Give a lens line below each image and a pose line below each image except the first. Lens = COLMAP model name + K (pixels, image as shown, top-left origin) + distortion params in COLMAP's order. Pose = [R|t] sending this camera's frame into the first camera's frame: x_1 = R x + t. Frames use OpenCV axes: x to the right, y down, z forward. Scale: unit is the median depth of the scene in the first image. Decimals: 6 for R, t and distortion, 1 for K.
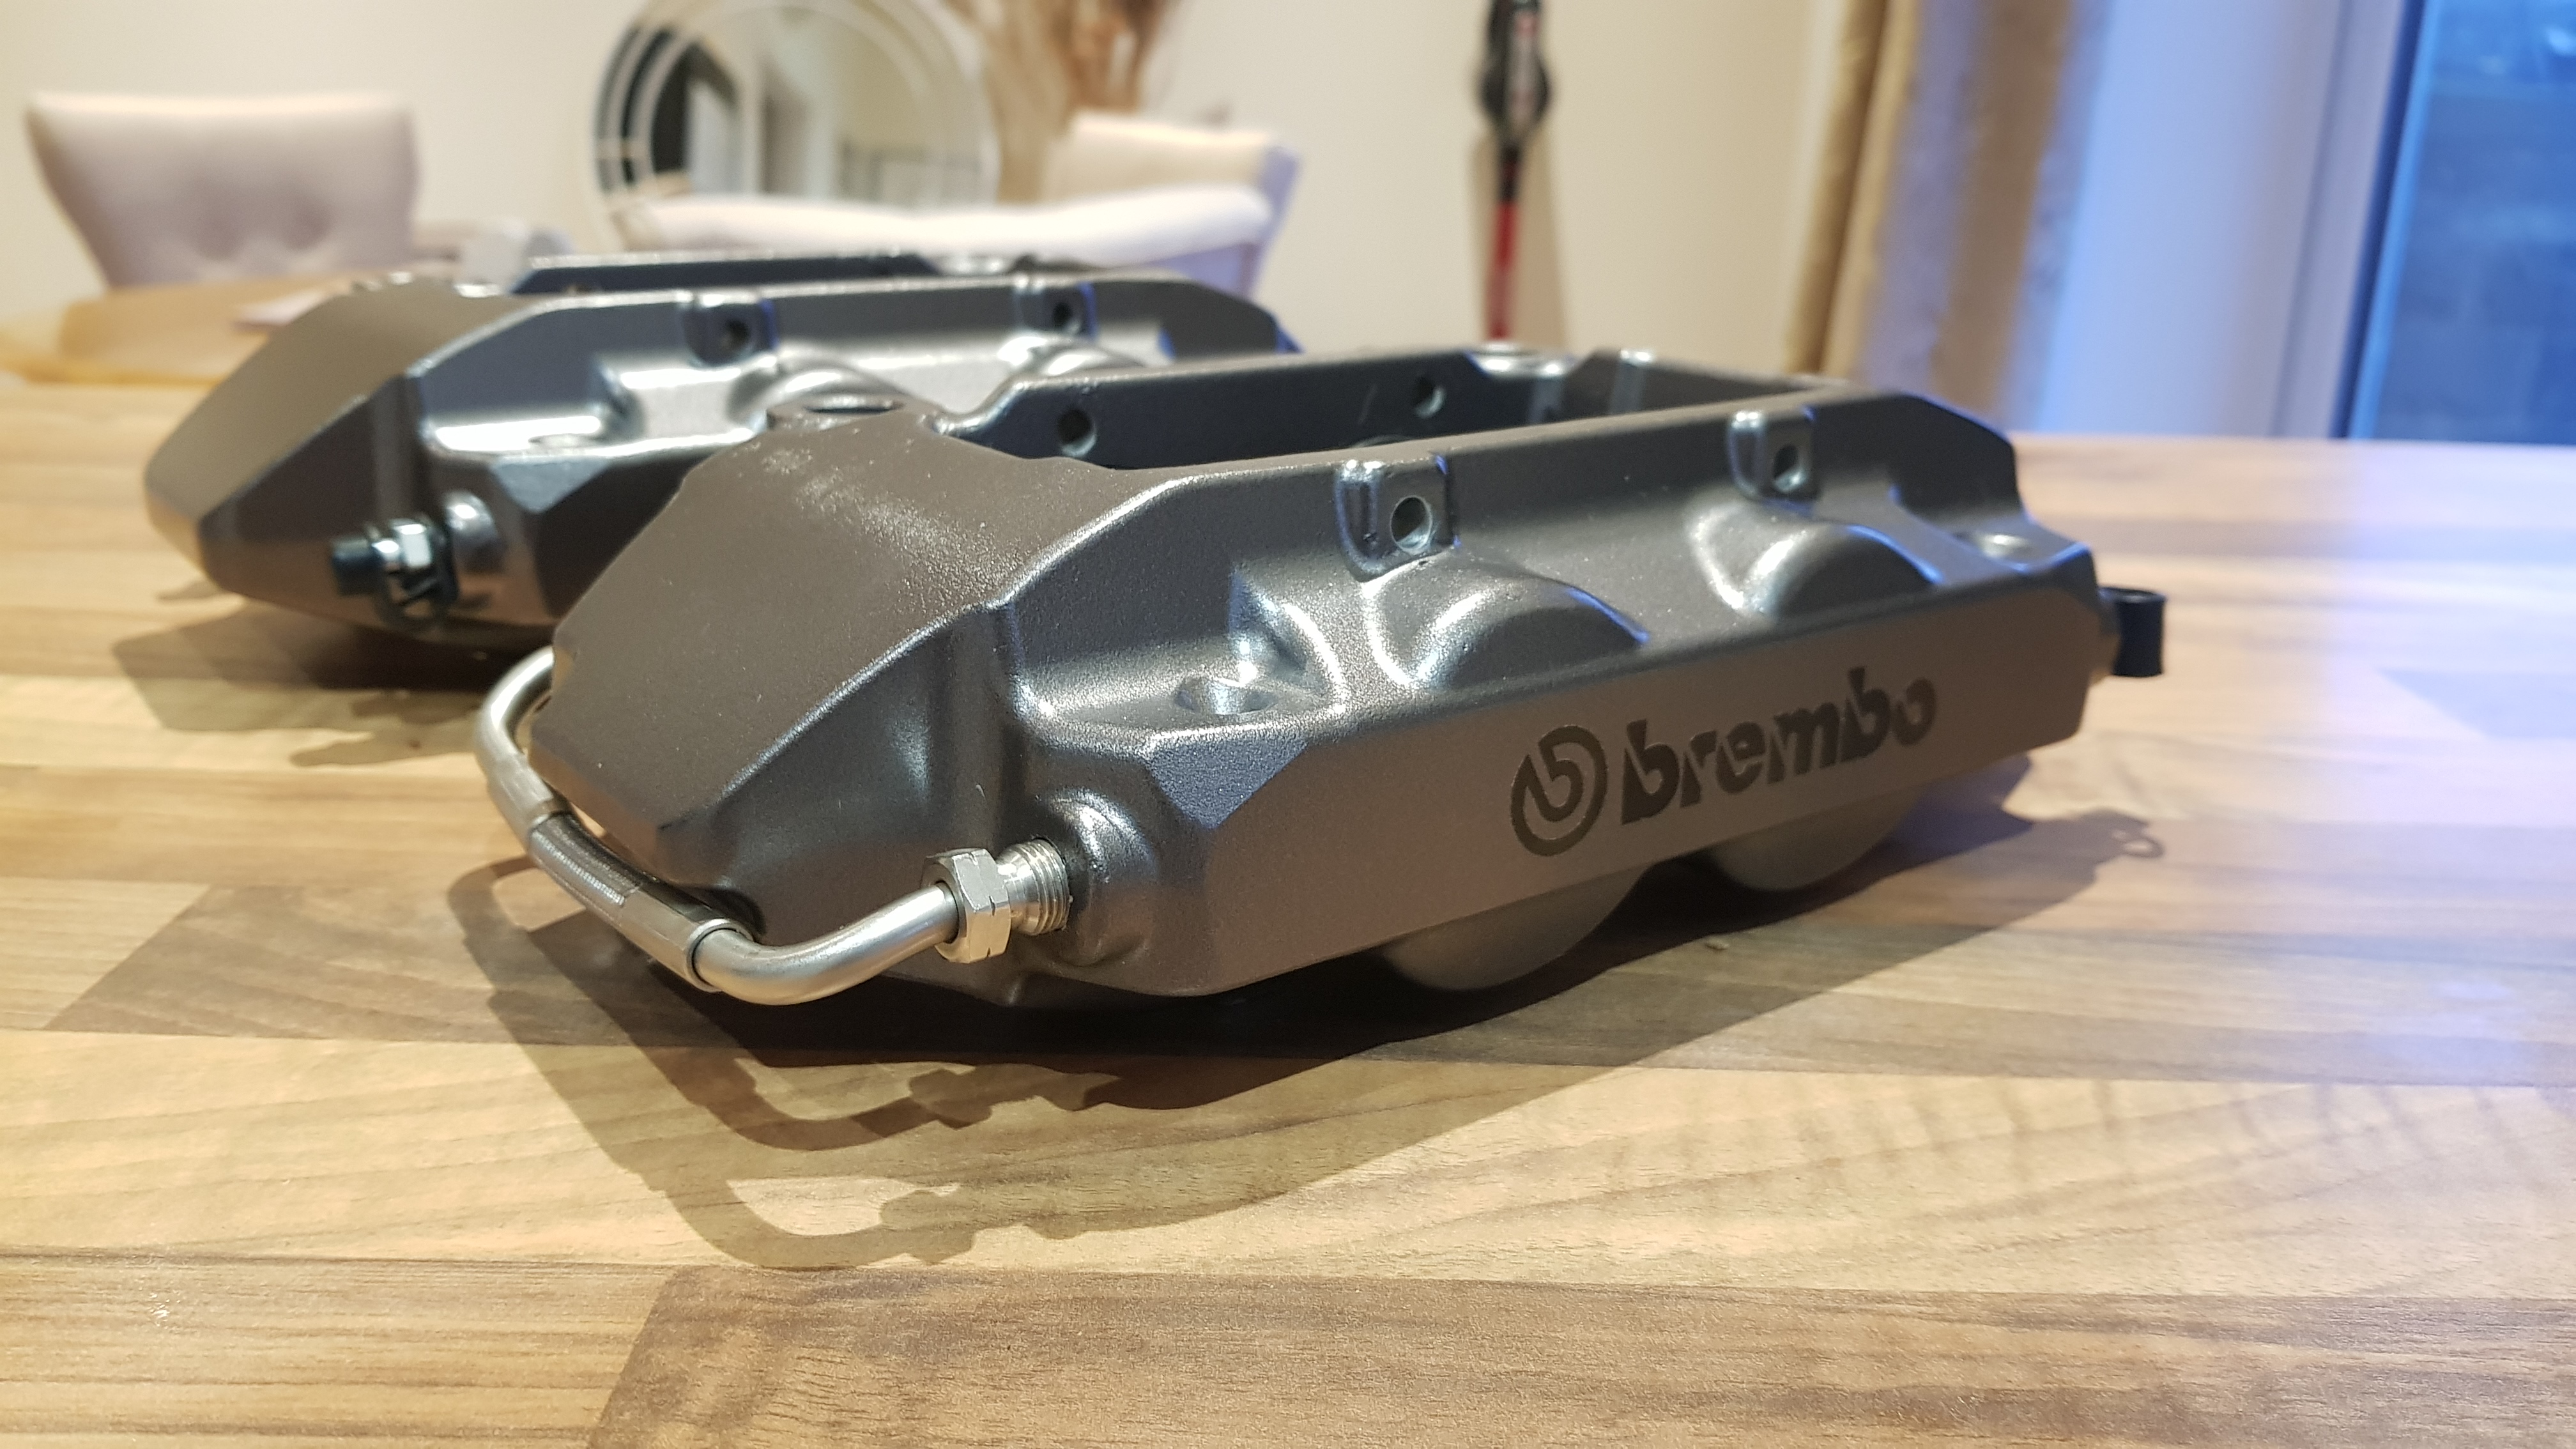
lens RADIAL K [[2211.0, 0, 1294.8], [0, 2211.0, 718.4], [0, 0, 1]] dist [0.000130, -0.059569]
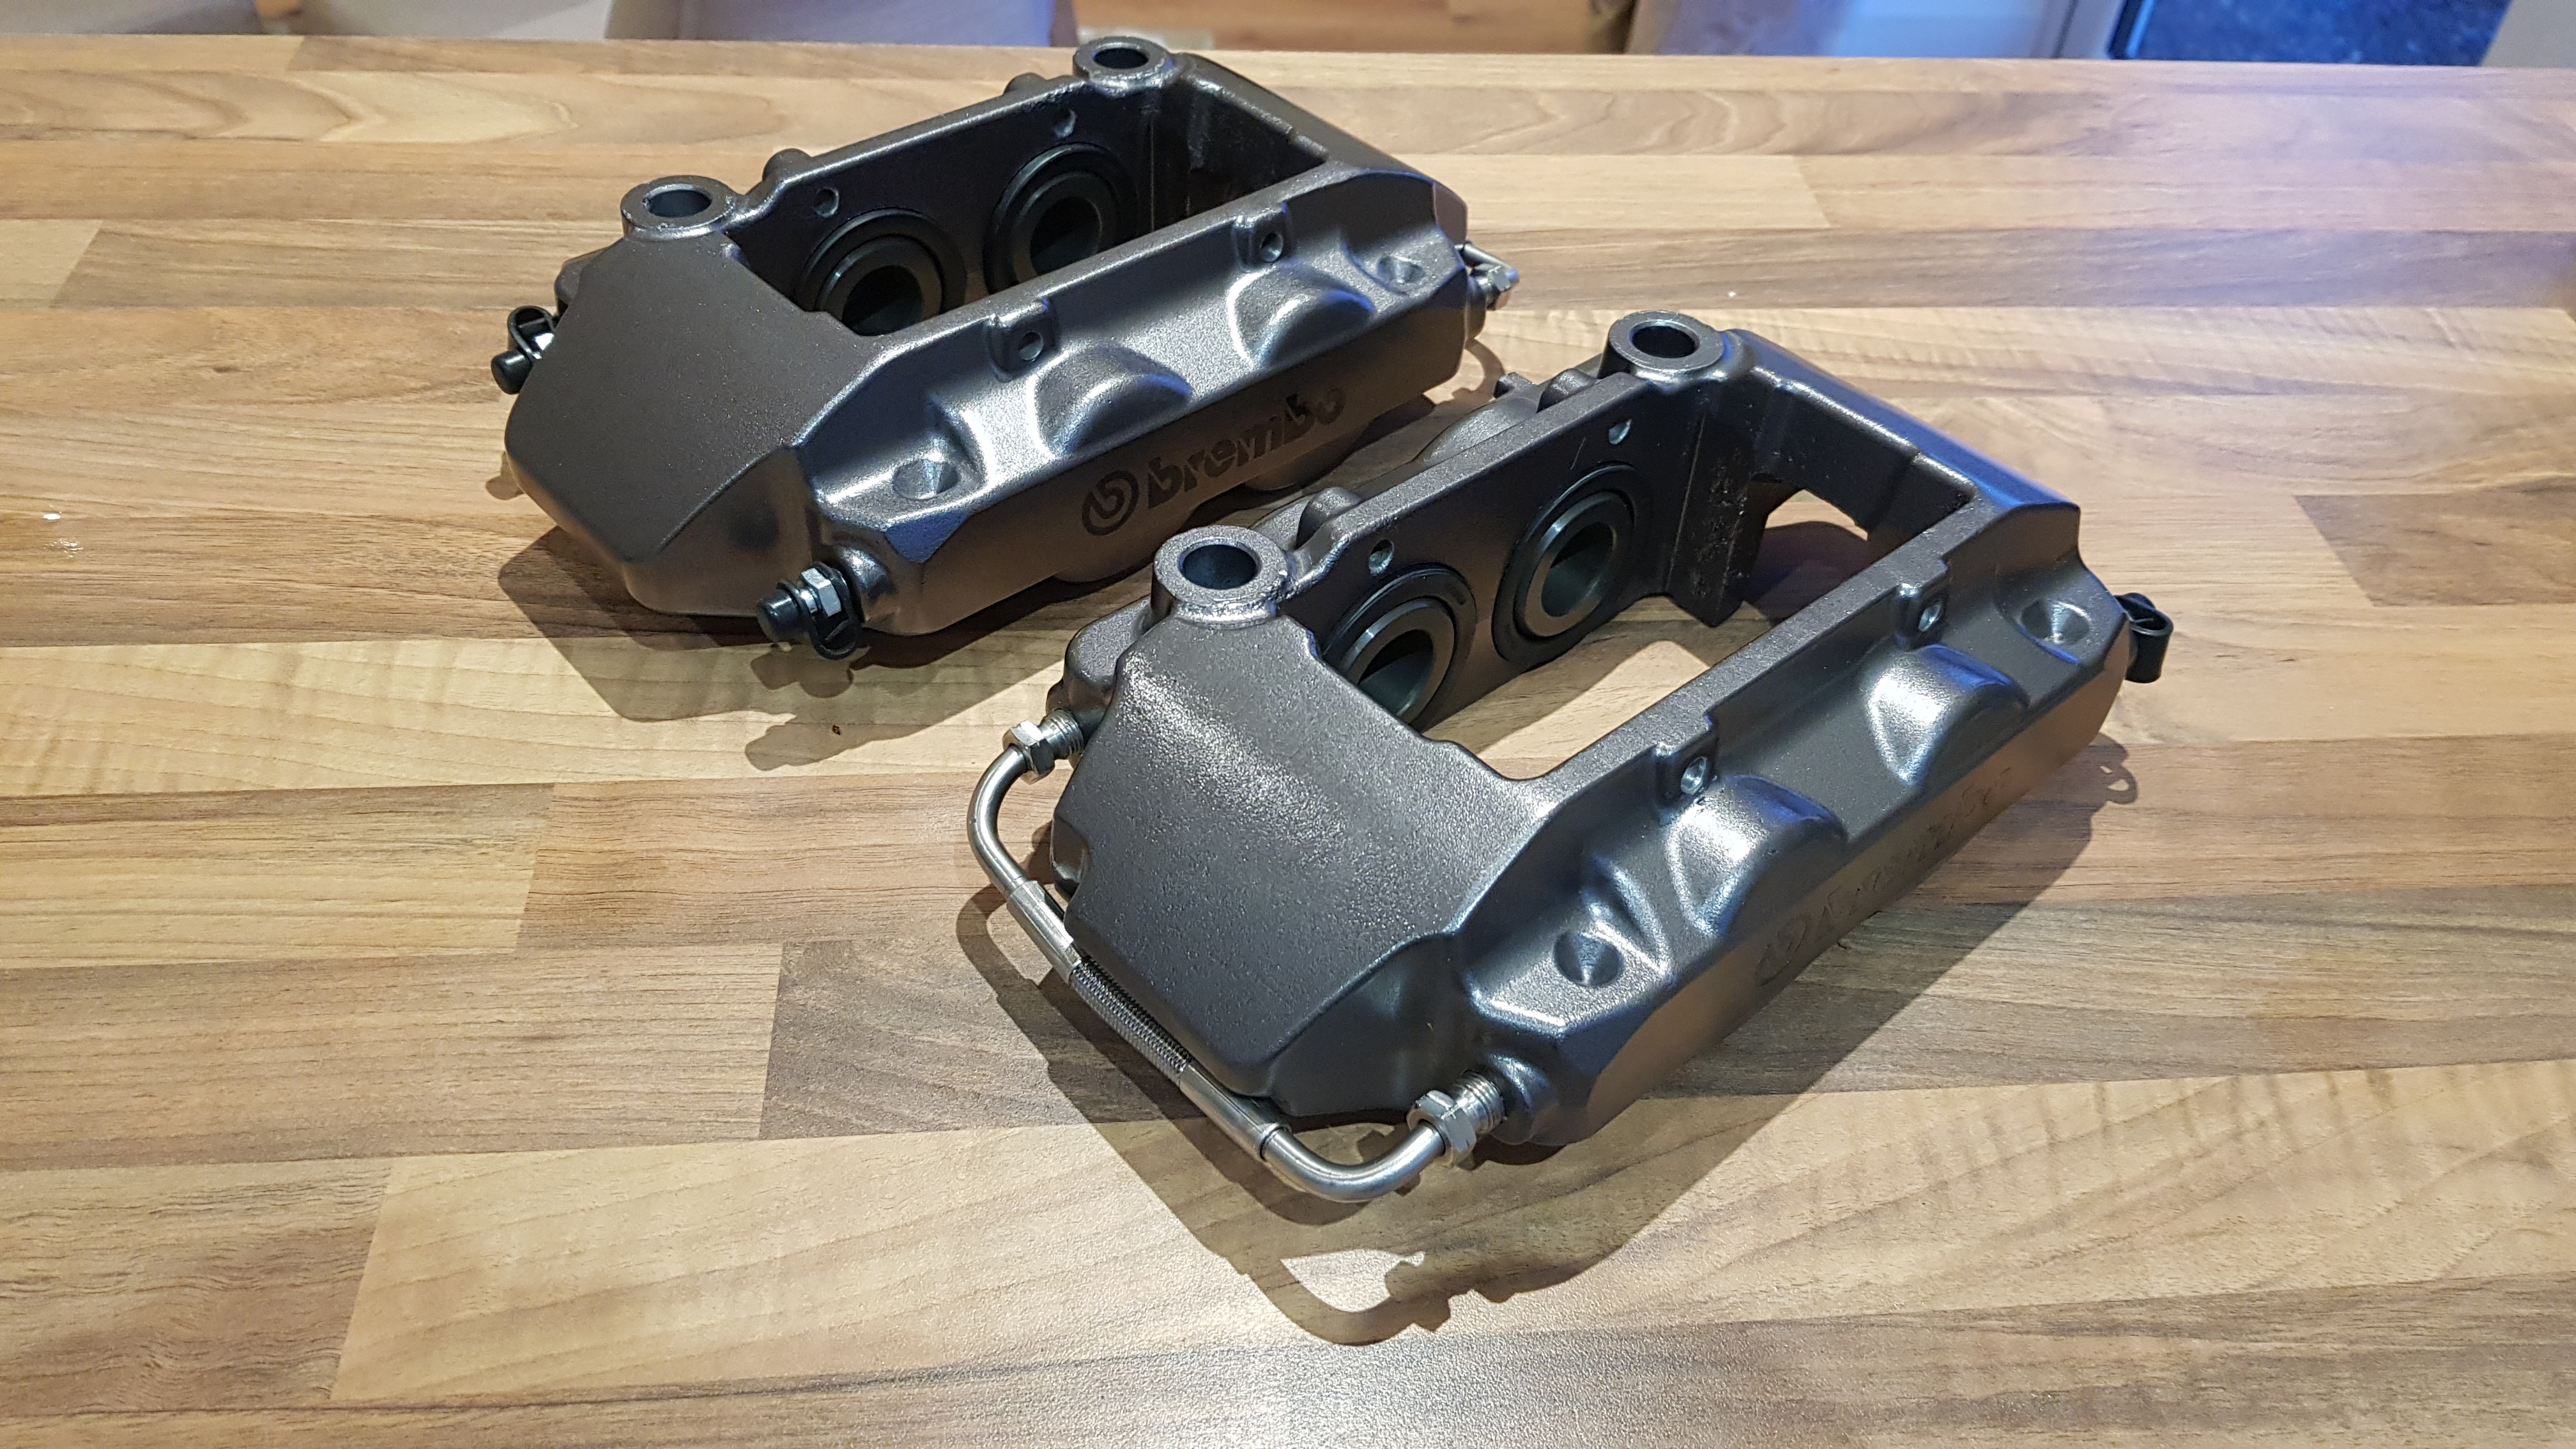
lens RADIAL K [[2211.0, 0, 1289.4], [0, 2211.0, 727.9], [0, 0, 1]] dist [0.000130, -0.059569]
pose [[0.995916, -0.041138, 0.080367, -0.353476], [0.002610, 0.902906, 0.429830, -0.807081], [-0.090246, -0.427865, 0.899326, -0.274127]]
